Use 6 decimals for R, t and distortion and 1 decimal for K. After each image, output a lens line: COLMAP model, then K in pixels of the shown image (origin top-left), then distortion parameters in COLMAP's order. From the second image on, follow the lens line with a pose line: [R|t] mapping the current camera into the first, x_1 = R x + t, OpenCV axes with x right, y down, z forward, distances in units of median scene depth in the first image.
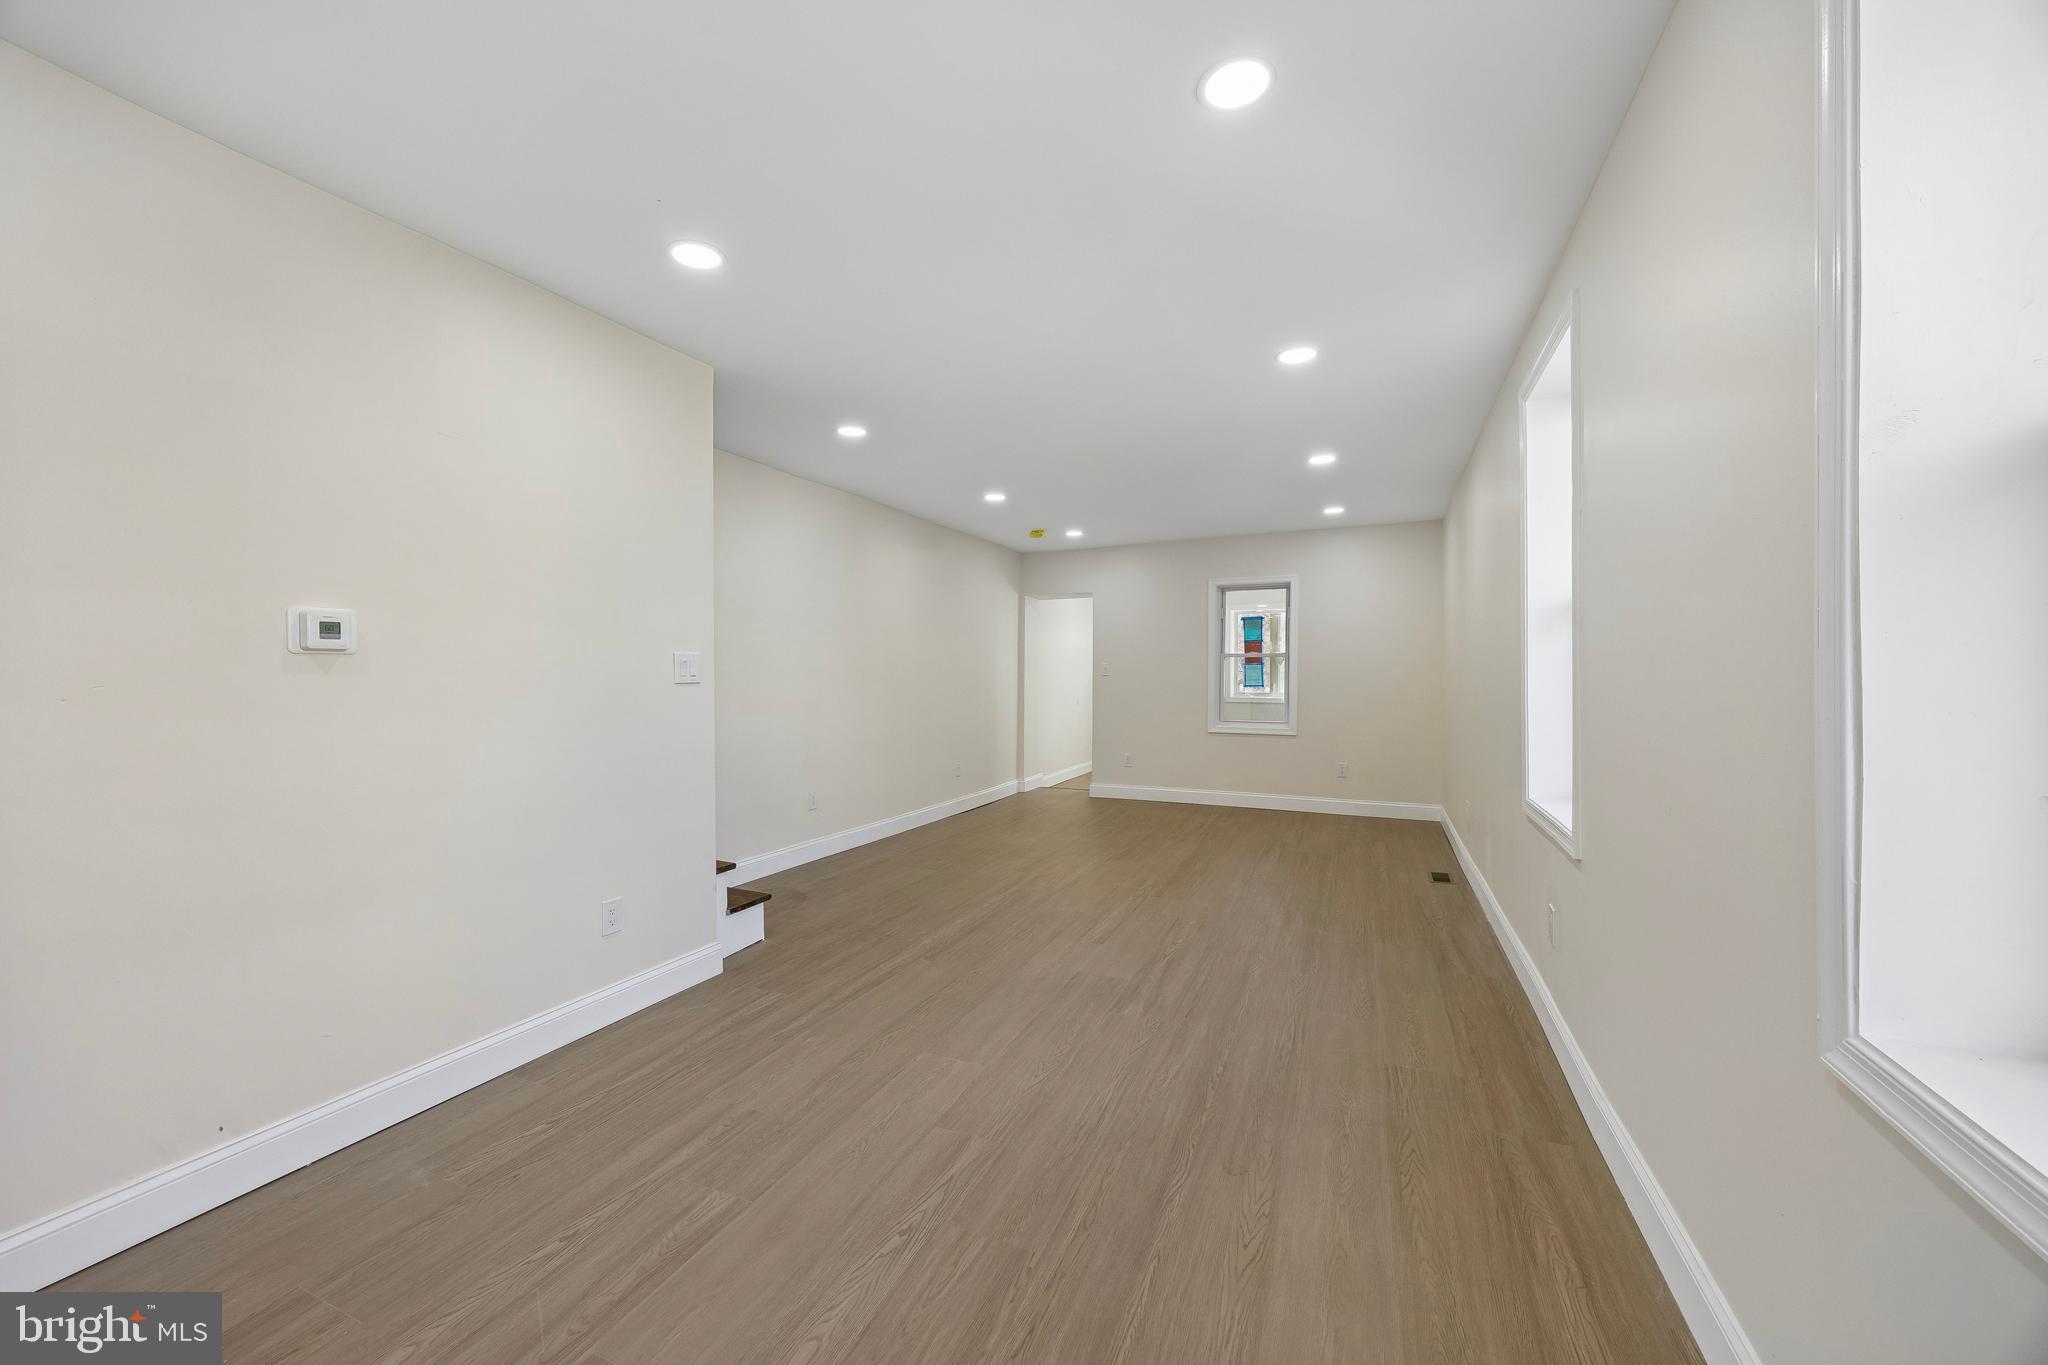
lens RADIAL K [[786.6, 0, 1024.0], [0, 786.6, 682.5], [0, 0, 1]] dist [-0.000271, 0.000016]
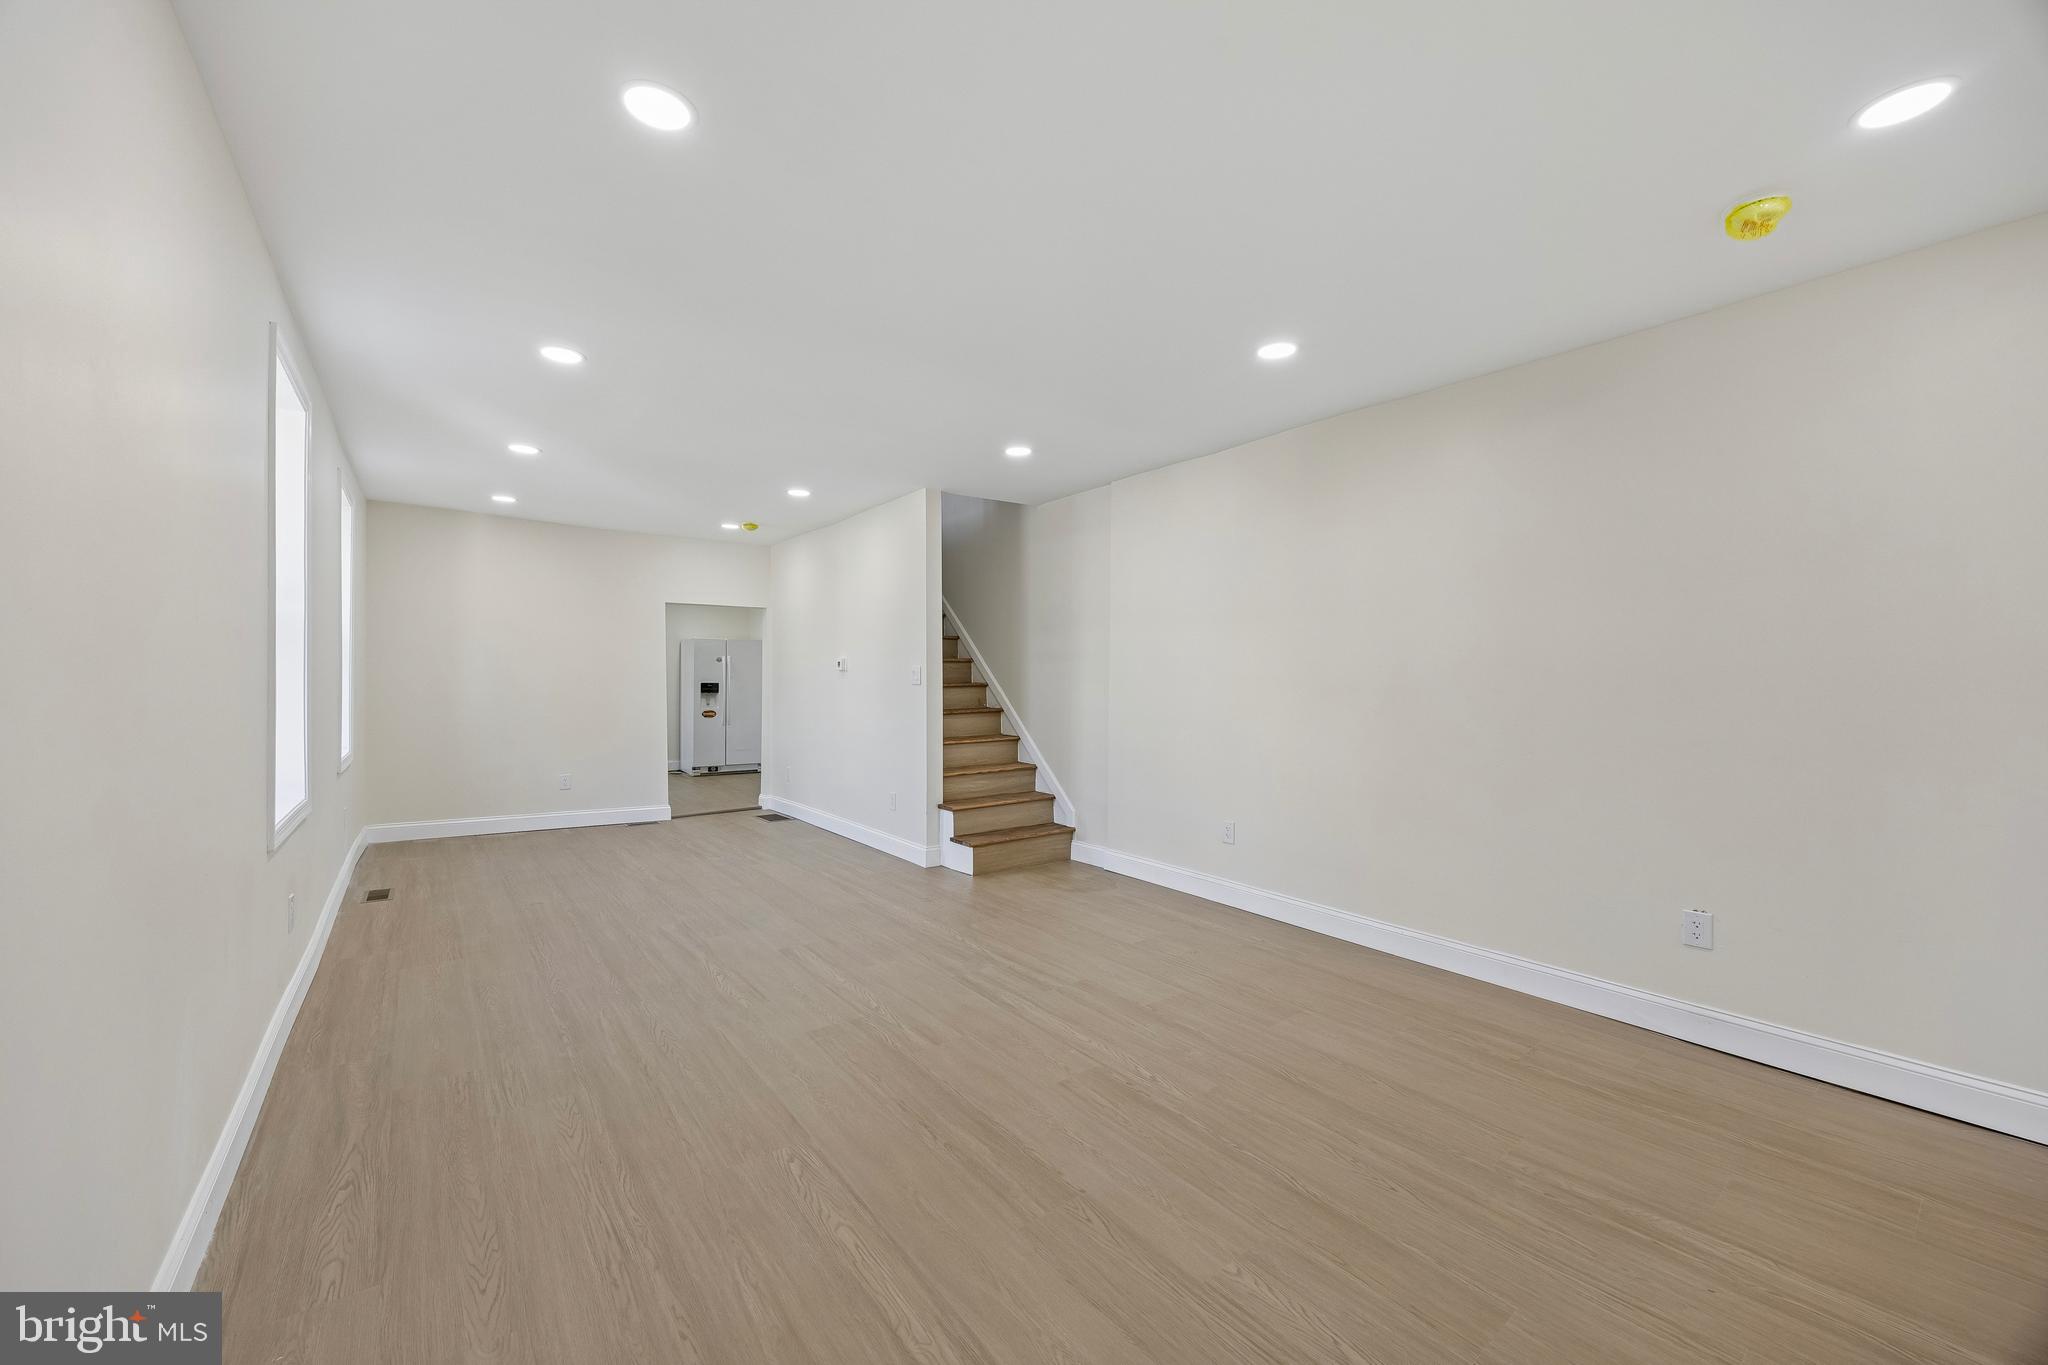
lens RADIAL K [[786.6, 0, 1024.0], [0, 786.6, 682.5], [0, 0, 1]] dist [-0.000271, 0.000016]
pose [[-0.490498, 0.002717, -0.871438, 0.902530], [-0.011694, 0.999885, 0.009699, -0.024285], [0.871364, 0.014948, -0.490409, 1.937468]]
